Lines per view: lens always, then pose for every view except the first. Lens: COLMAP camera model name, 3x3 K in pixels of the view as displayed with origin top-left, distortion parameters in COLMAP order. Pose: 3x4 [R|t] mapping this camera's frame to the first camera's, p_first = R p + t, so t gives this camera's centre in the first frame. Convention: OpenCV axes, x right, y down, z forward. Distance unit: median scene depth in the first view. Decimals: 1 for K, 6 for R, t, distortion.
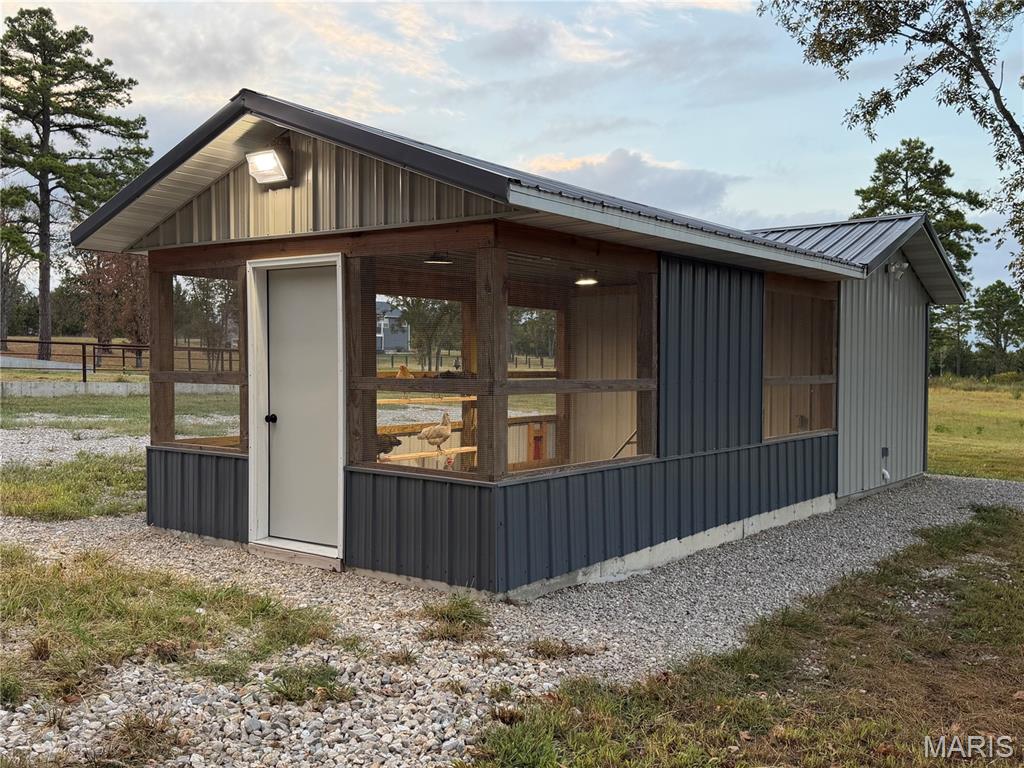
lens RADIAL K [[945.2, 0, 512.0], [0, 945.2, 384.0], [0, 0, 1]] dist [0.091157, -0.002713]
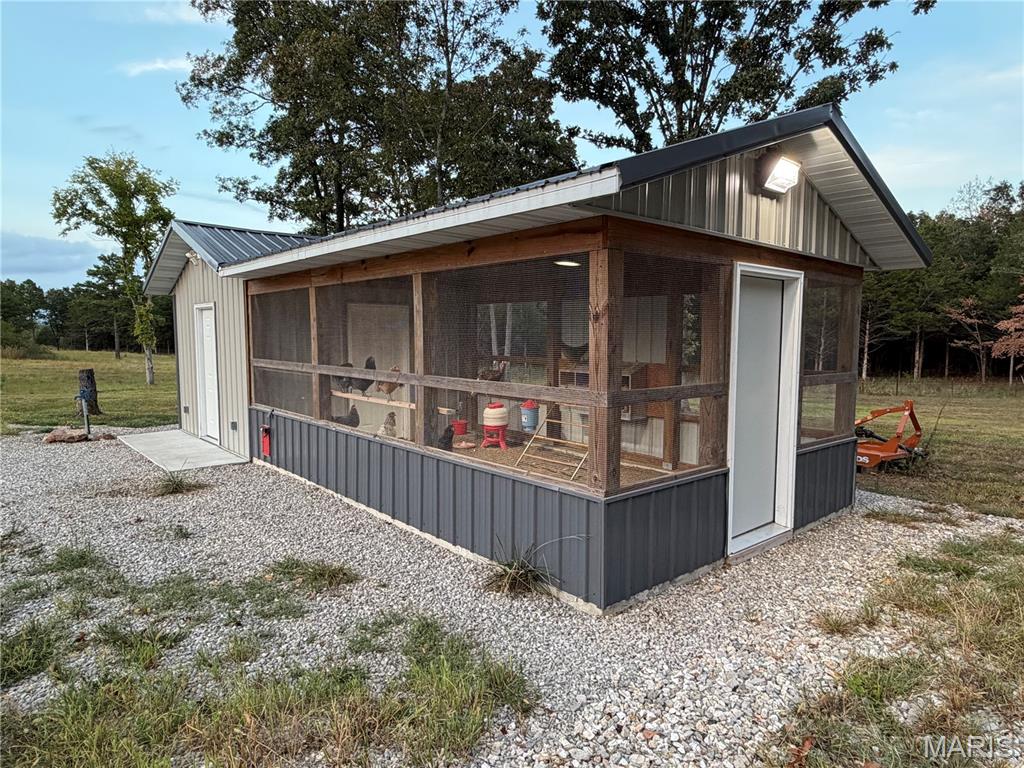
lens RADIAL K [[632.6, 0, 512.0], [0, 632.6, 384.0], [0, 0, 1]] dist [-0.001243, -0.000546]
pose [[0.203249, -0.083392, 0.975569, -0.969188], [0.018967, 0.996515, 0.081231, -0.066621], [-0.978943, 0.001994, 0.204122, 1.126319]]
